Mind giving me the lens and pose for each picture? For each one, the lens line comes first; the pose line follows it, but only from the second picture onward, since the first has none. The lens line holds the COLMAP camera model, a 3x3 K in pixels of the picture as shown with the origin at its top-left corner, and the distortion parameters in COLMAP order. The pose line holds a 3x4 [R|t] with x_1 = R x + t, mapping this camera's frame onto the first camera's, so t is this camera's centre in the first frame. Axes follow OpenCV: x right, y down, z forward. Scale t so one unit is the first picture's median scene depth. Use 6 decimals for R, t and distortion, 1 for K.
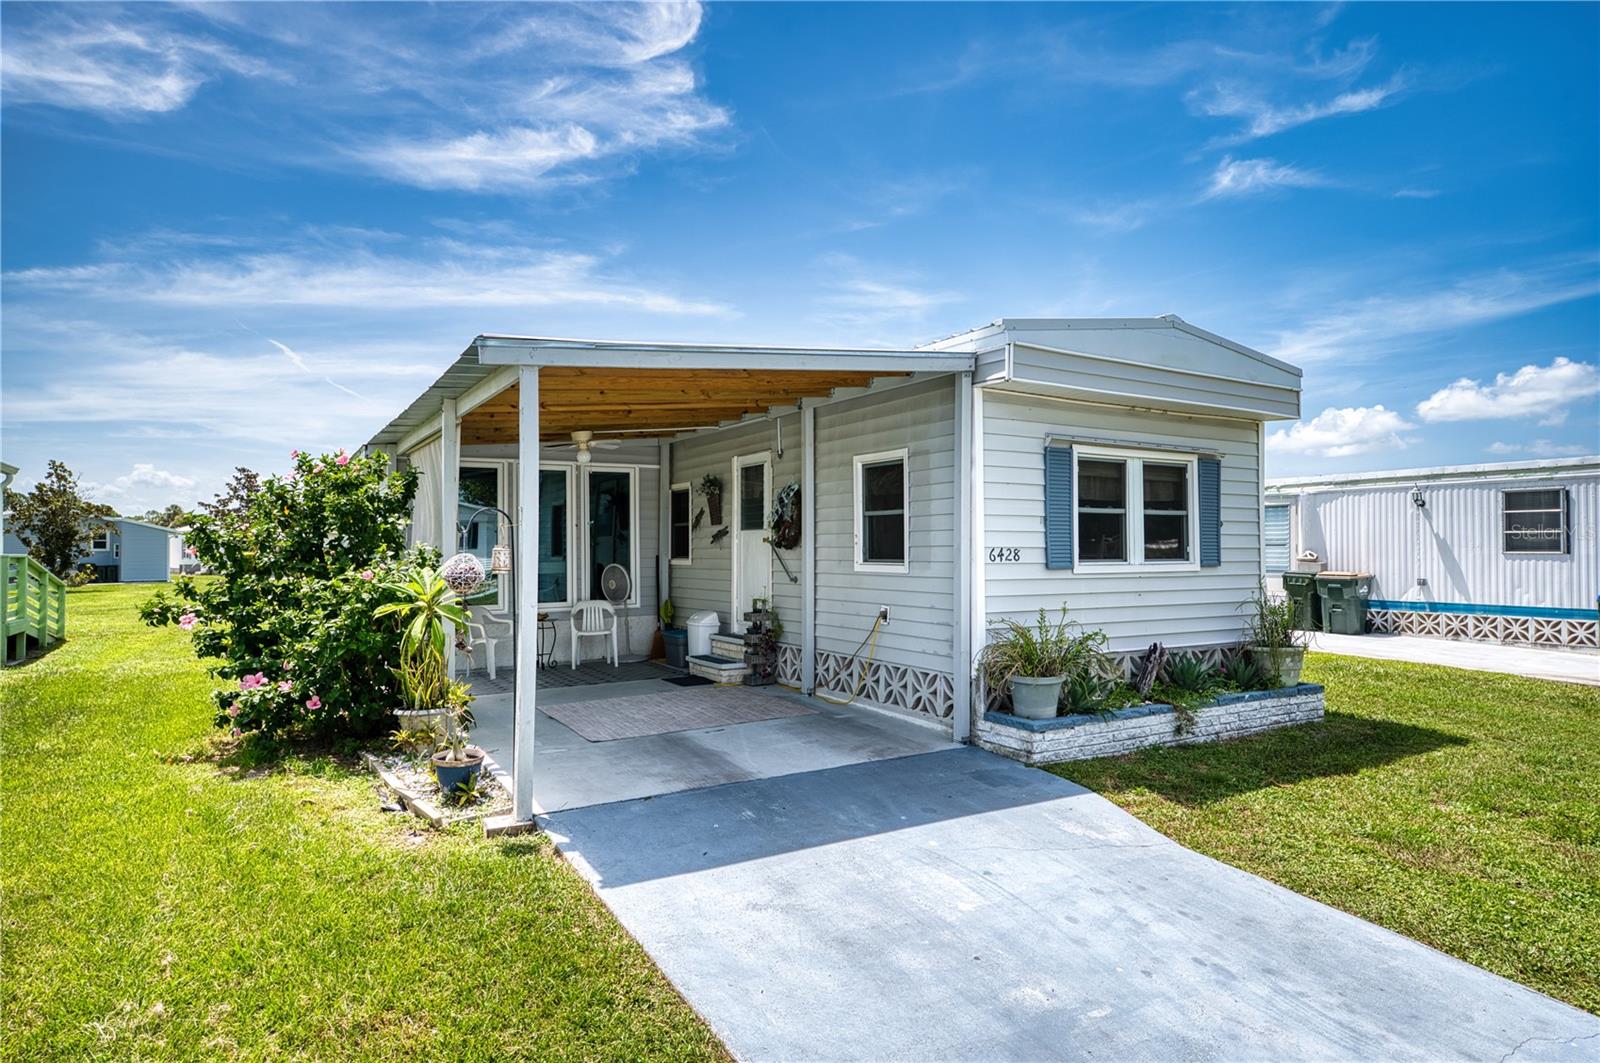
lens RADIAL K [[911.1, 0, 800.0], [0, 911.1, 531.5], [0, 0, 1]] dist [0.001232, 0.000023]
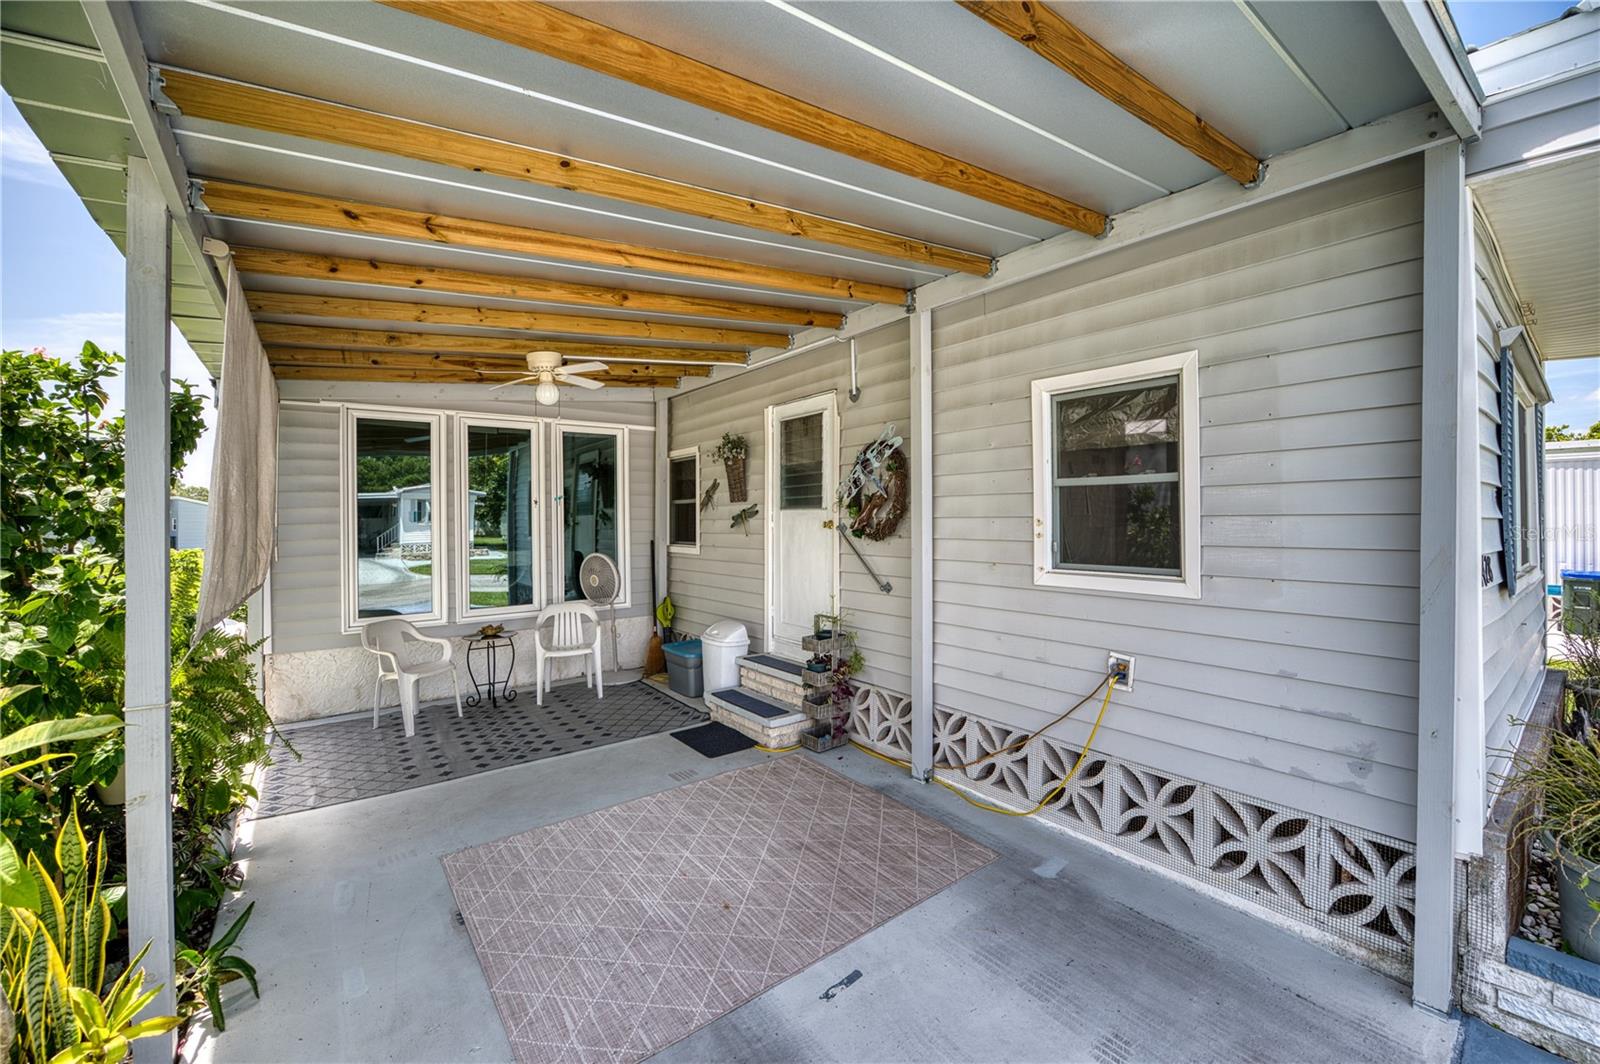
lens RADIAL K [[645.8, 0, 797.2], [0, 645.8, 517.3], [0, 0, 1]] dist [-0.018040, 0.000091]
pose [[0.994680, -0.000693, 0.103008, -0.107767], [-0.000924, 0.999877, 0.015651, -0.003399], [-0.103007, -0.015662, 0.994557, 0.520604]]
